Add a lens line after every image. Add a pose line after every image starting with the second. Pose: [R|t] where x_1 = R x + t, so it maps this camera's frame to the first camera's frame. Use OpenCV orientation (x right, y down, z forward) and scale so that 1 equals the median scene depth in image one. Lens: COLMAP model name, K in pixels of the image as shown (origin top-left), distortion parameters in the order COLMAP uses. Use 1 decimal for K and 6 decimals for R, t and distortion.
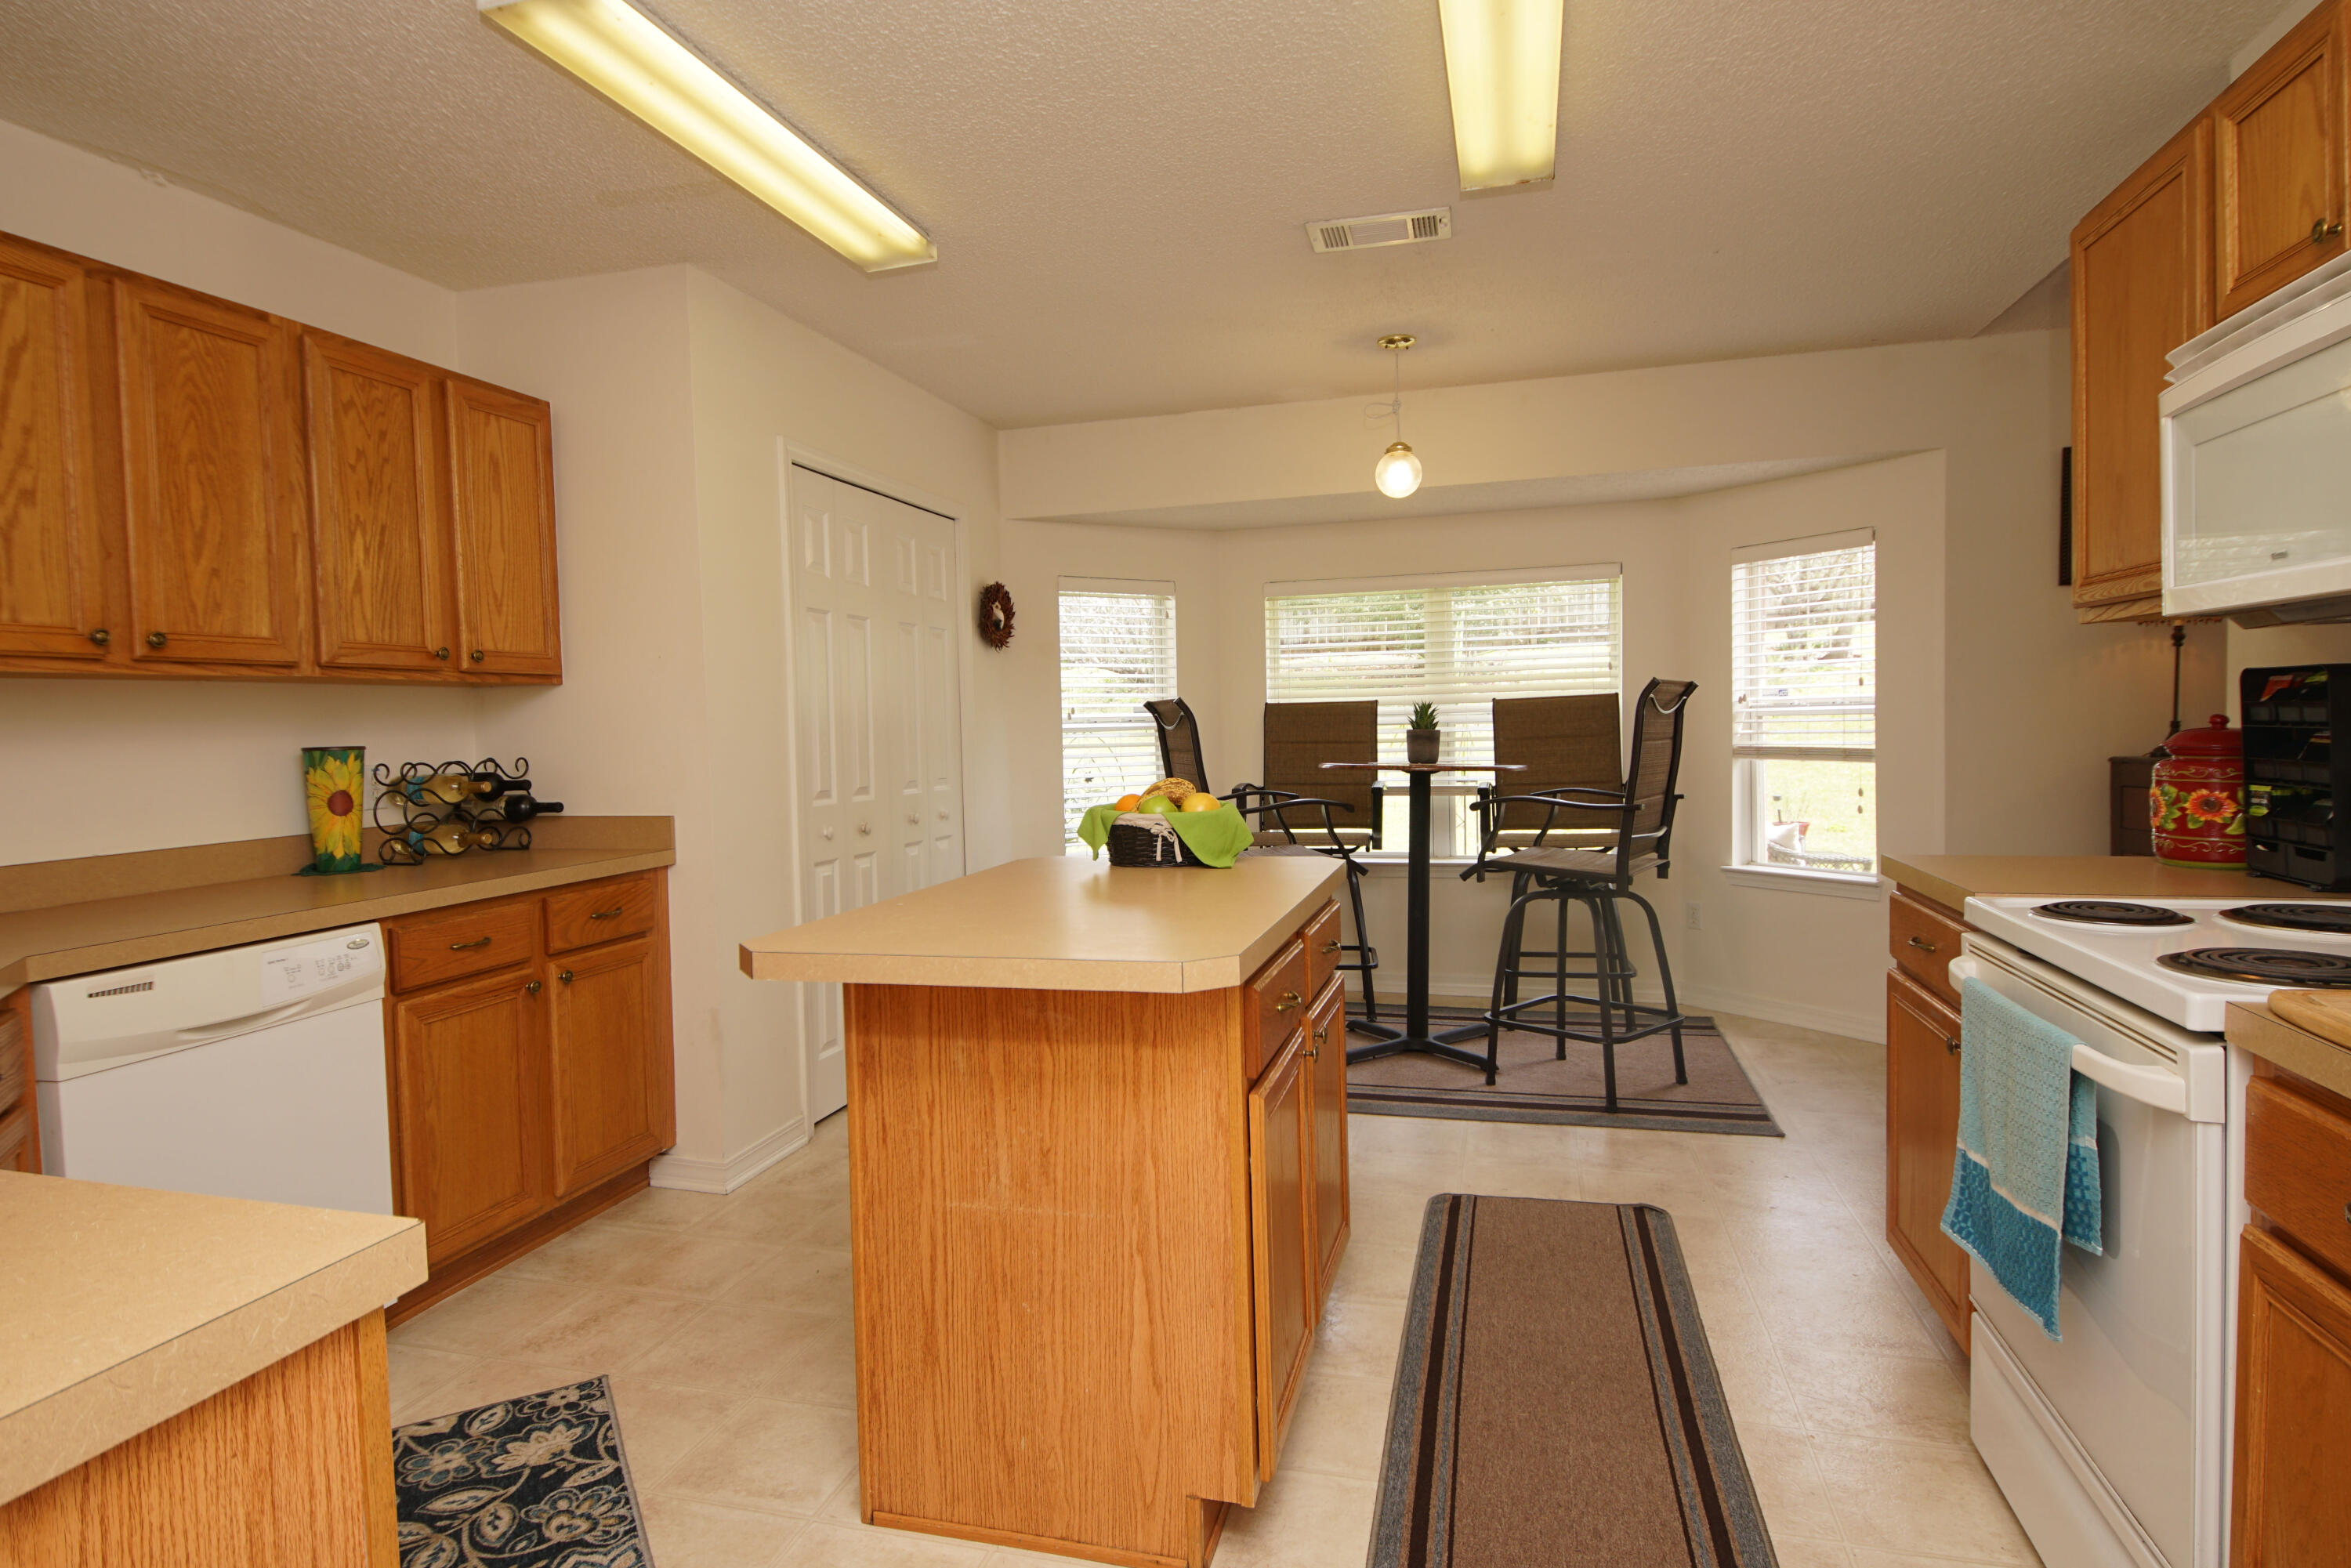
lens RADIAL K [[1268.4, 0, 1150.8], [0, 1268.4, 769.2], [0, 0, 1]] dist [0.016744, -0.022835]
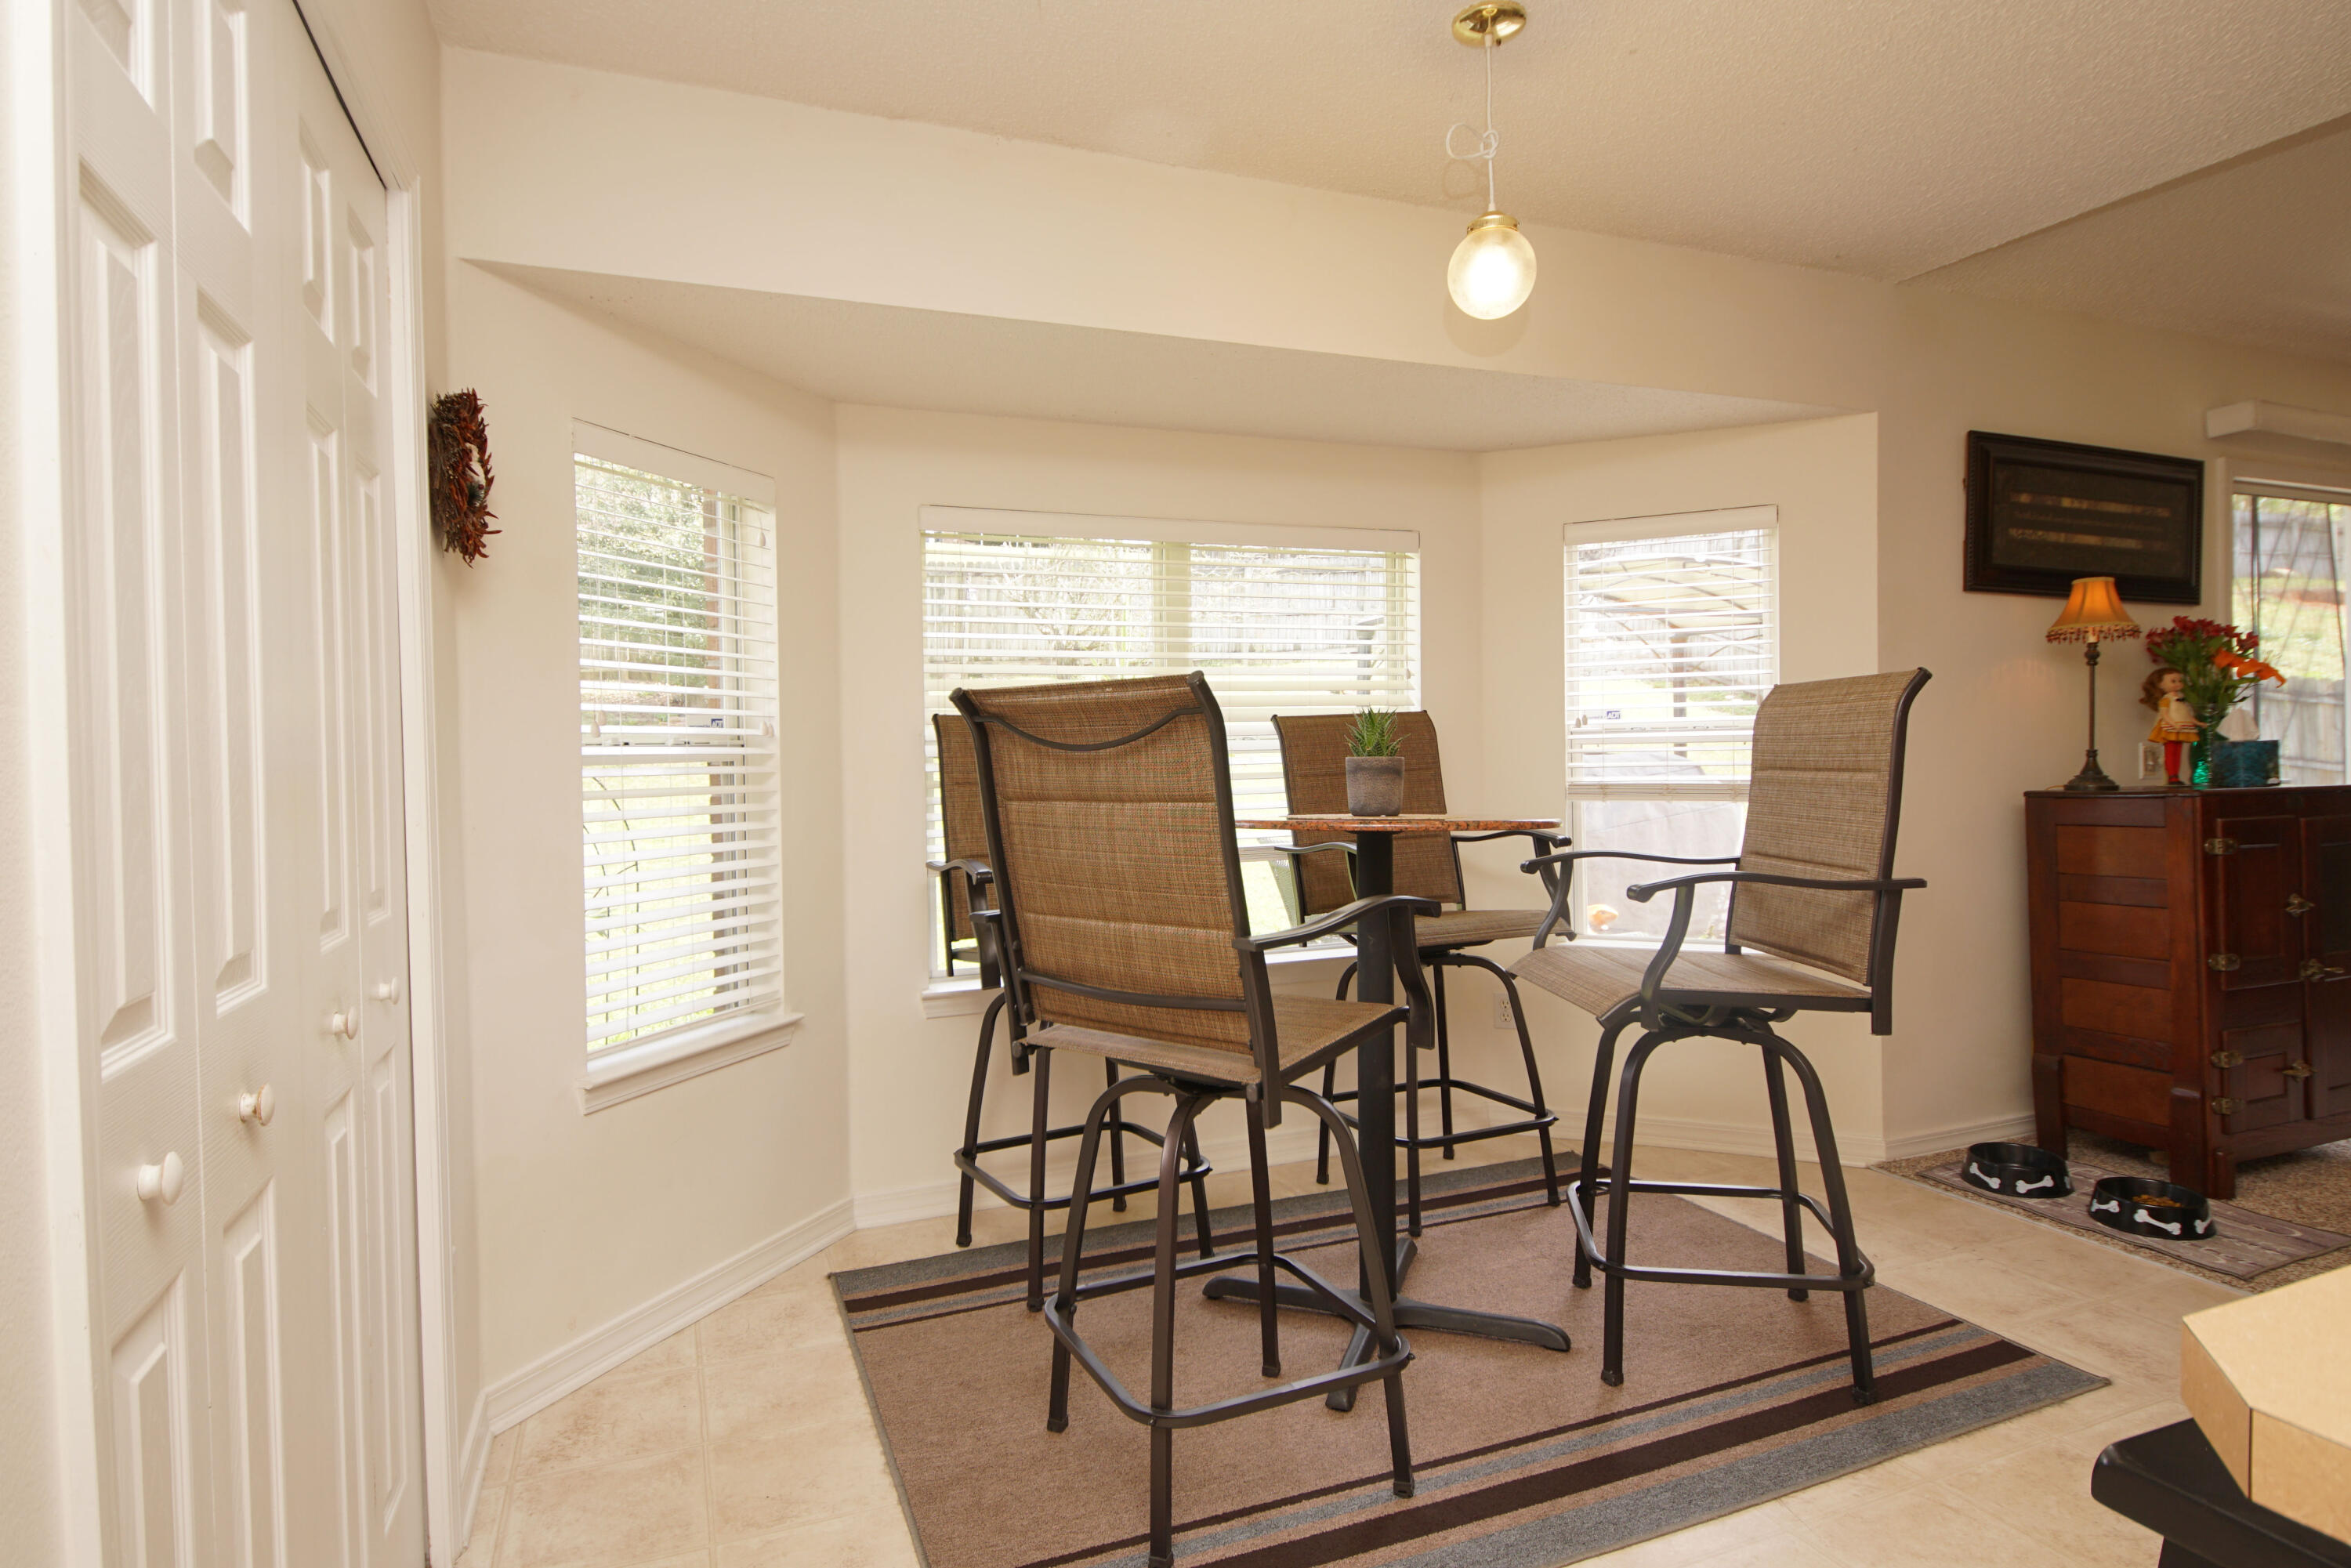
lens RADIAL K [[1268.4, 0, 1151.1], [0, 1268.4, 777.1], [0, 0, 1]] dist [0.016744, -0.022835]
pose [[0.795292, -0.002902, 0.606219, -0.389262], [0.021007, 0.999520, -0.022775, -0.020448], [-0.605862, 0.030847, 0.794971, 1.092494]]
